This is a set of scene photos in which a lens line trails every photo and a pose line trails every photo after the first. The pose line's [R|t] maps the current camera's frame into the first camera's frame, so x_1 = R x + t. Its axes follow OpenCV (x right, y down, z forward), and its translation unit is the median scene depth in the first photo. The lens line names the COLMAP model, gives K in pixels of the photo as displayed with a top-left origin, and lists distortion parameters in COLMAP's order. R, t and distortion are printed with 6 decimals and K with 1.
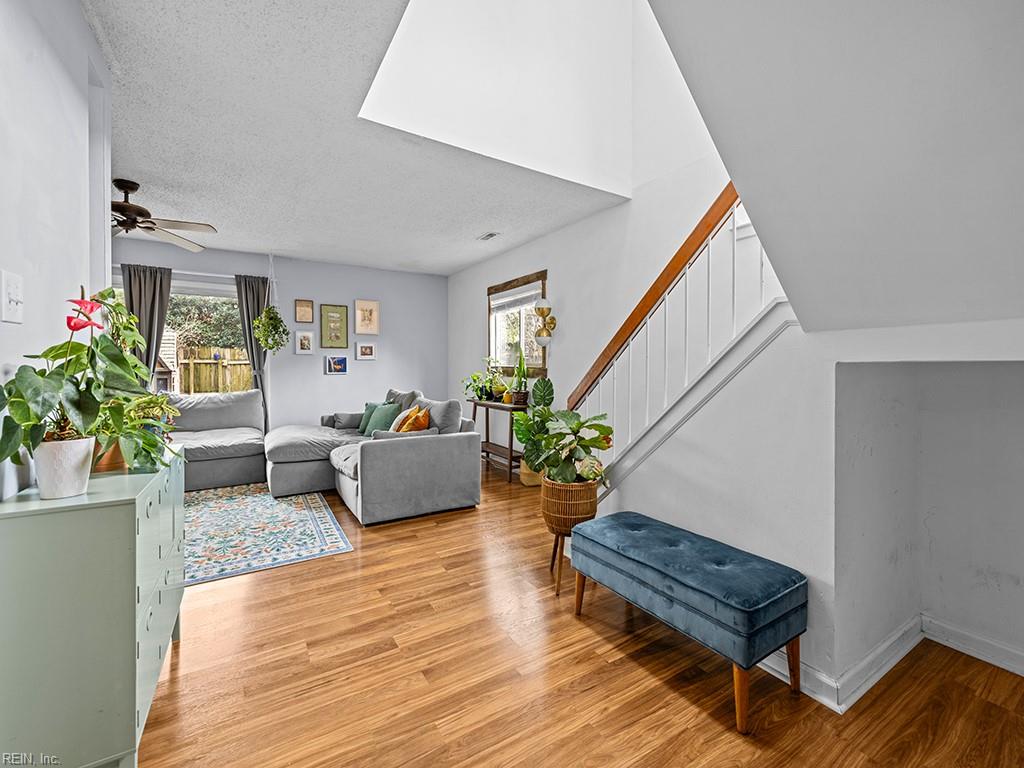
lens RADIAL K [[426.0, 0, 504.3], [0, 426.0, 374.0], [0, 0, 1]] dist [0.001373, 0.000199]
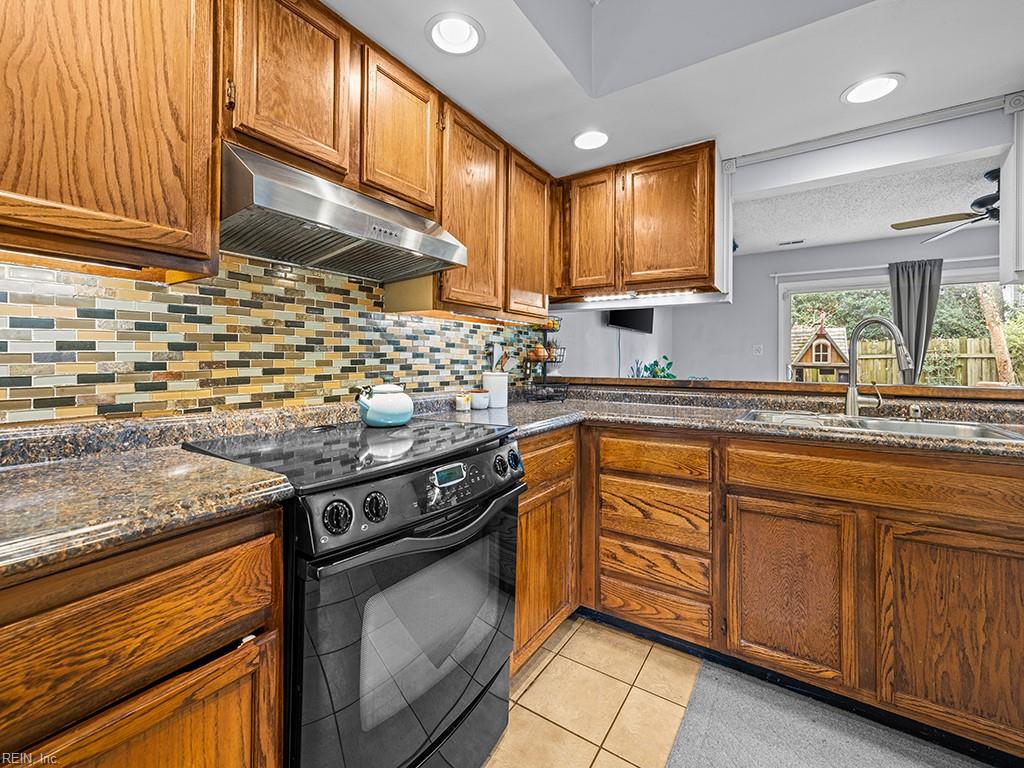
lens RADIAL K [[433.8, 0, 504.9], [0, 433.8, 358.5], [0, 0, 1]] dist [0.000325, 0.000980]
pose [[0.414669, -0.000967, -0.909972, -0.441987], [-0.017807, 0.999799, -0.009177, -0.002240], [0.909798, 0.020010, 0.414569, -0.381174]]
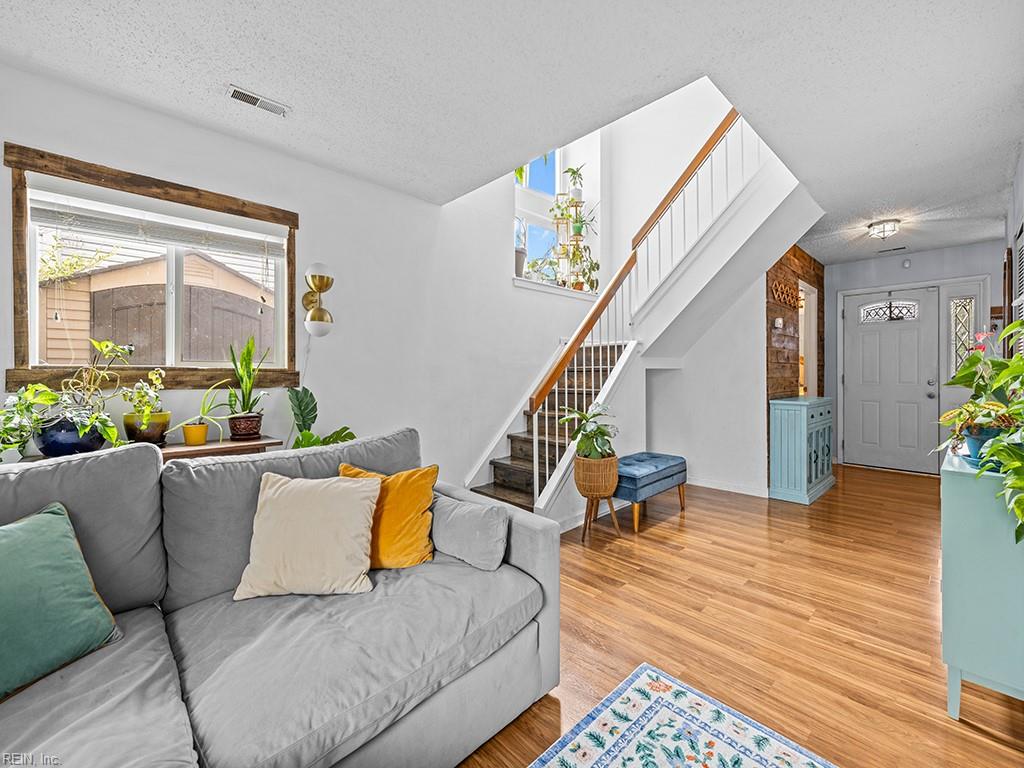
lens RADIAL K [[430.8, 0, 506.3], [0, 430.8, 369.6], [0, 0, 1]] dist [0.001859, 0.000316]
pose [[-0.205782, 0.003370, 0.978592, -0.772643], [0.013906, 0.999903, -0.000519, -0.014470], [-0.978499, 0.013501, -0.205809, 1.097625]]
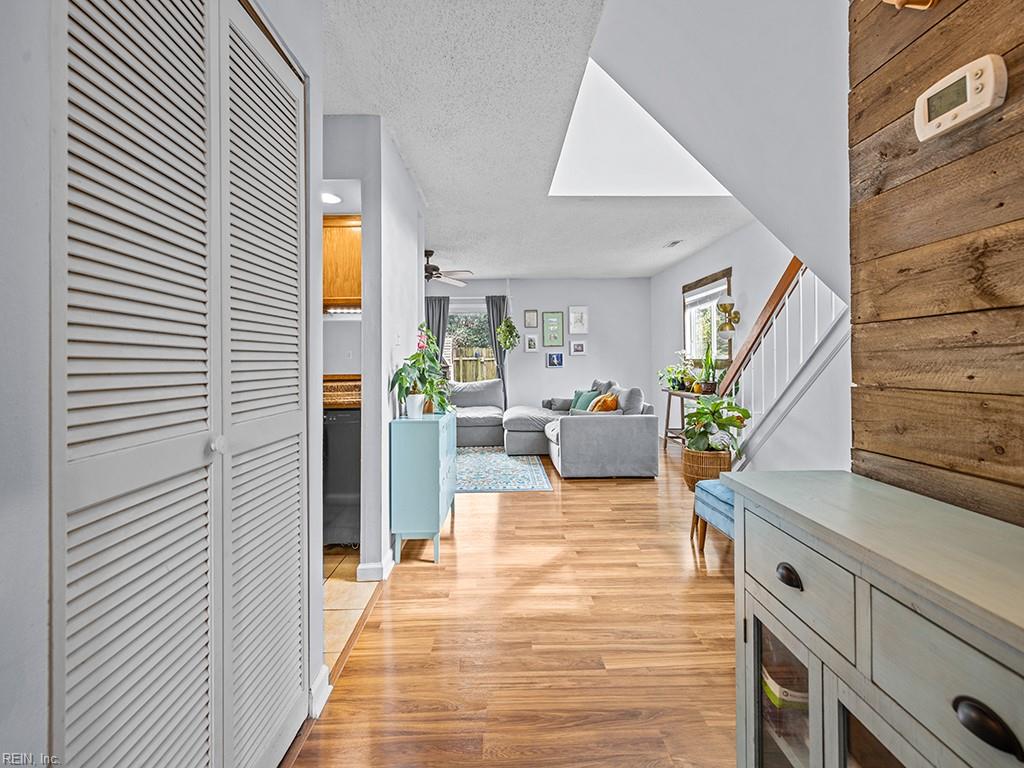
lens RADIAL K [[433.8, 0, 504.9], [0, 433.8, 358.5], [0, 0, 1]] dist [0.000325, 0.000980]
pose [[0.861182, -0.016913, -0.508016, 0.209630], [0.006086, 0.999718, -0.022966, 0.004847], [0.508261, 0.016686, 0.861042, -0.277111]]
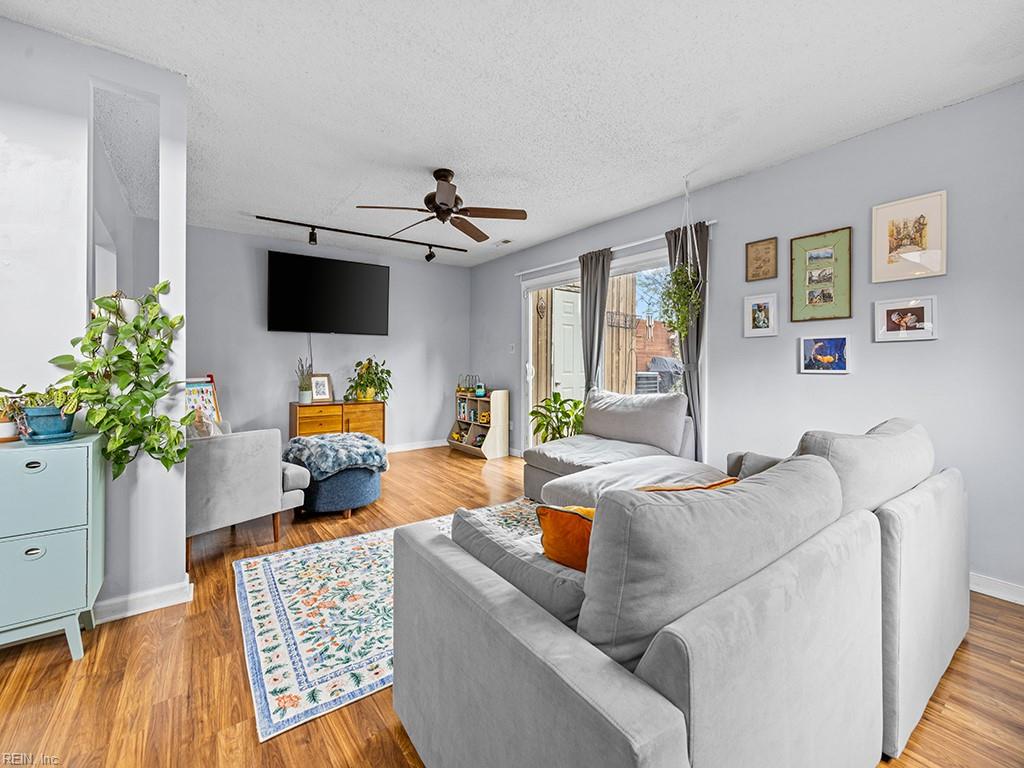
lens RADIAL K [[433.8, 0, 504.9], [0, 433.8, 358.5], [0, 0, 1]] dist [0.000325, 0.000980]
pose [[0.077273, -0.009240, -0.996967, 0.125195], [-0.016374, 0.999810, -0.010535, -0.008407], [0.996876, 0.017138, 0.077107, 1.017529]]
